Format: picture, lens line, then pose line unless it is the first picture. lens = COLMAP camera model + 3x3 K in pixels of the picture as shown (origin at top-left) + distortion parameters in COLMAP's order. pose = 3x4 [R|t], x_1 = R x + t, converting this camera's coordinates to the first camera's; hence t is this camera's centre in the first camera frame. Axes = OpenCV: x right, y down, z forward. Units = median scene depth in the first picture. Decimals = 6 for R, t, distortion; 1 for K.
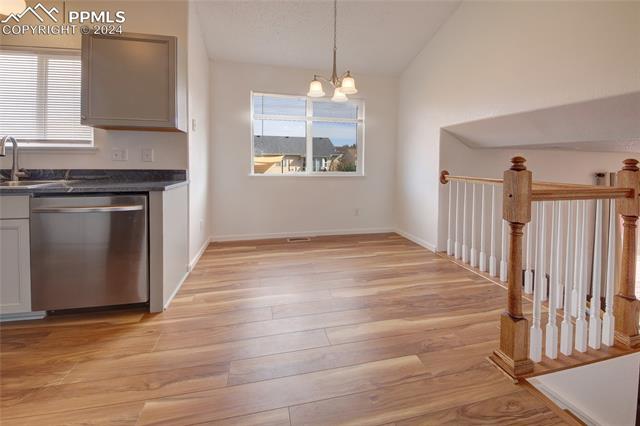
lens RADIAL K [[255.0, 0, 314.1], [0, 255.0, 172.5], [0, 0, 1]] dist [0.005587, -0.003547]
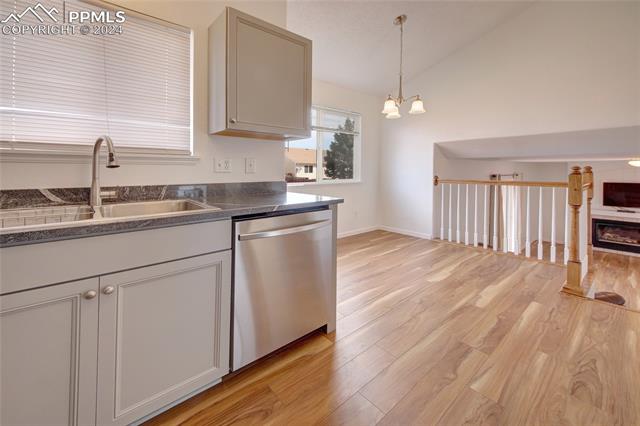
lens RADIAL K [[255.0, 0, 303.6], [0, 255.0, 177.9], [0, 0, 1]] dist [0.005587, -0.003547]
pose [[0.905761, -0.025799, 0.423003, -0.879270], [0.028283, 0.999600, 0.000404, -0.021248], [-0.422844, 0.011598, 0.906128, 0.138435]]
